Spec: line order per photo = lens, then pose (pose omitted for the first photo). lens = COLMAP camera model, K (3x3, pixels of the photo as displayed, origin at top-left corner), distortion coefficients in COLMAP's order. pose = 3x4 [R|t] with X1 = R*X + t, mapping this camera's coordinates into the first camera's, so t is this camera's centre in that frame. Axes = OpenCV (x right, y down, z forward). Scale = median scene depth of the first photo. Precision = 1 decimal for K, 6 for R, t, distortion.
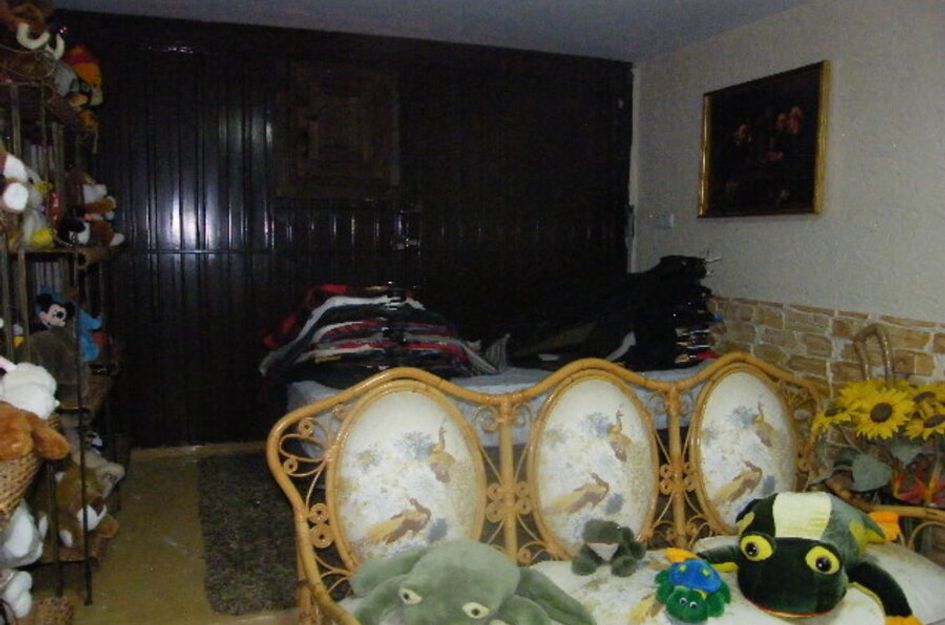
lens RADIAL K [[765.1, 0, 472.1], [0, 765.1, 315.7], [0, 0, 1]] dist [-0.138098, 0.114529]
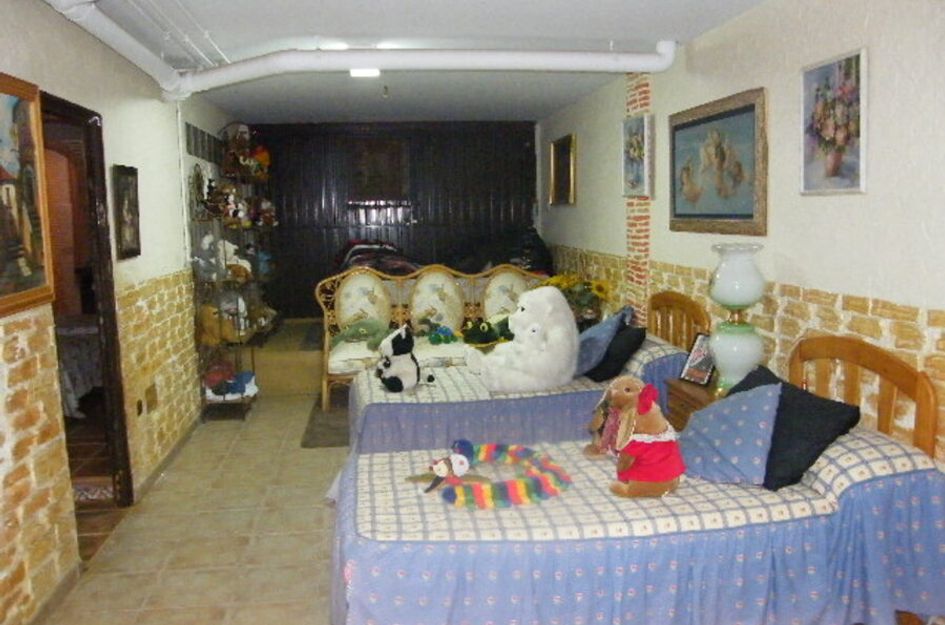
lens RADIAL K [[765.1, 0, 476.6], [0, 765.1, 309.5], [0, 0, 1]] dist [-0.138098, 0.114529]
pose [[0.973892, 0.003305, -0.226988, 0.952120], [0.002326, 0.999696, 0.024535, 0.155799], [0.227000, -0.024423, 0.973589, -1.659913]]
